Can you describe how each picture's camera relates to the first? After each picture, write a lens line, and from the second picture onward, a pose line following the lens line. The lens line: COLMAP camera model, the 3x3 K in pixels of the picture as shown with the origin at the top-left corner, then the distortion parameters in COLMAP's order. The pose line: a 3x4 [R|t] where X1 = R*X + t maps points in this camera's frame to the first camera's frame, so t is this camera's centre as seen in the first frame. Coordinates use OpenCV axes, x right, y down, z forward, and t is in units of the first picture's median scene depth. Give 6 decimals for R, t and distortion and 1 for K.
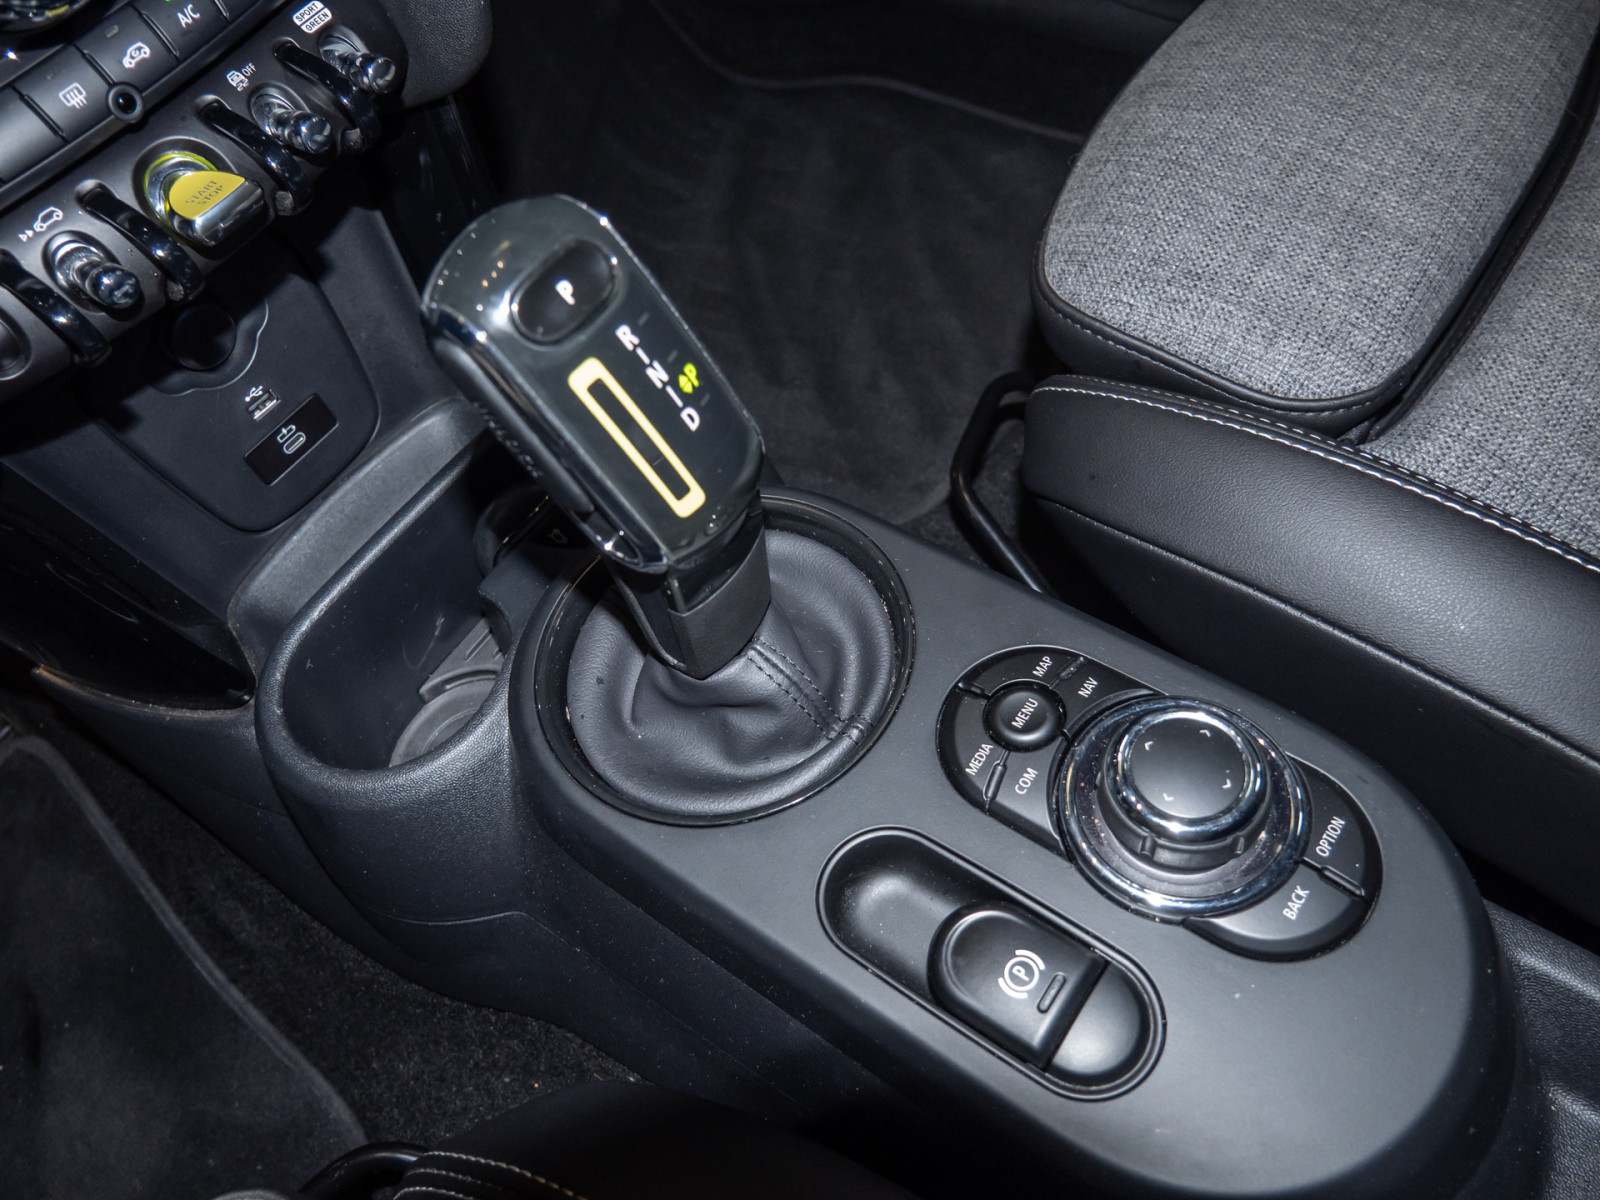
lens RADIAL K [[1087.5, 0, 800.0], [0, 1087.5, 600.0], [0, 0, 1]] dist [-0.068084, 0.022386]
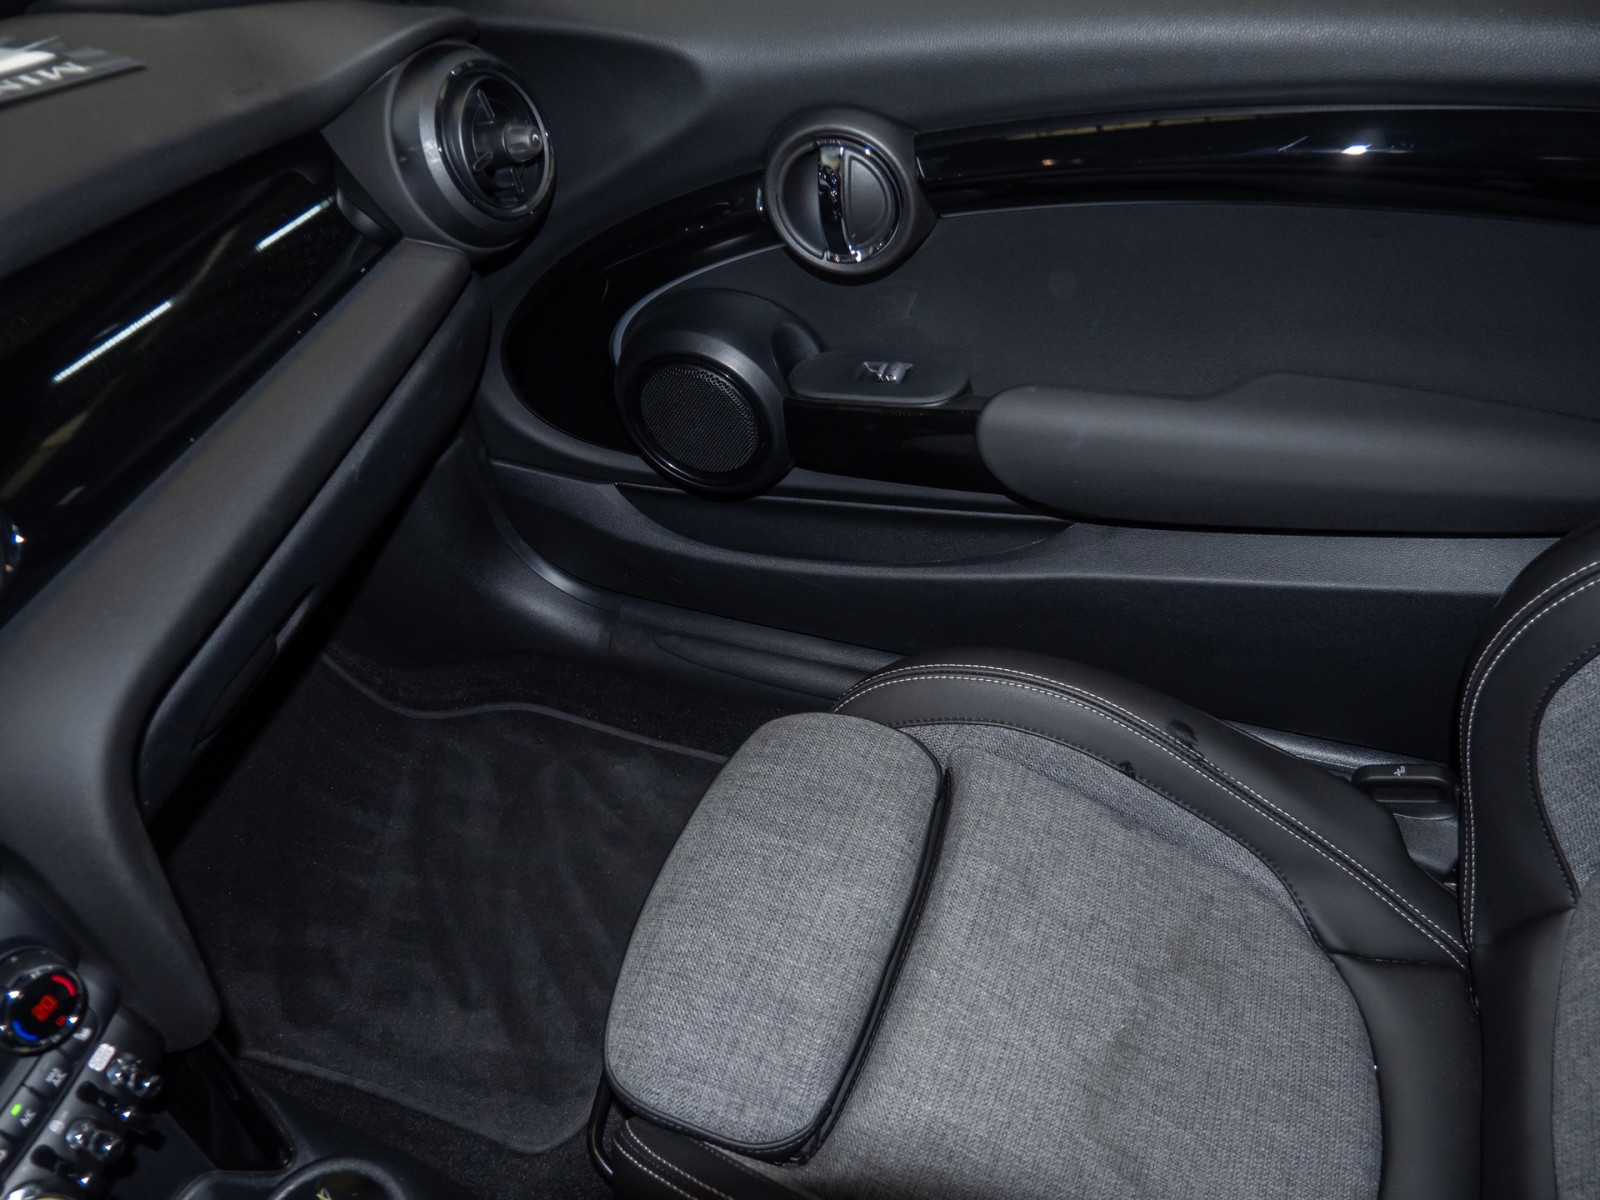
lens RADIAL K [[1087.5, 0, 800.0], [0, 1087.5, 600.0], [0, 0, 1]] dist [-0.068084, 0.022386]
pose [[0.961433, -0.135354, 0.239429, 0.209225], [0.189953, 0.956336, -0.222125, -0.537153], [-0.198909, 0.259038, 0.945164, -0.688330]]
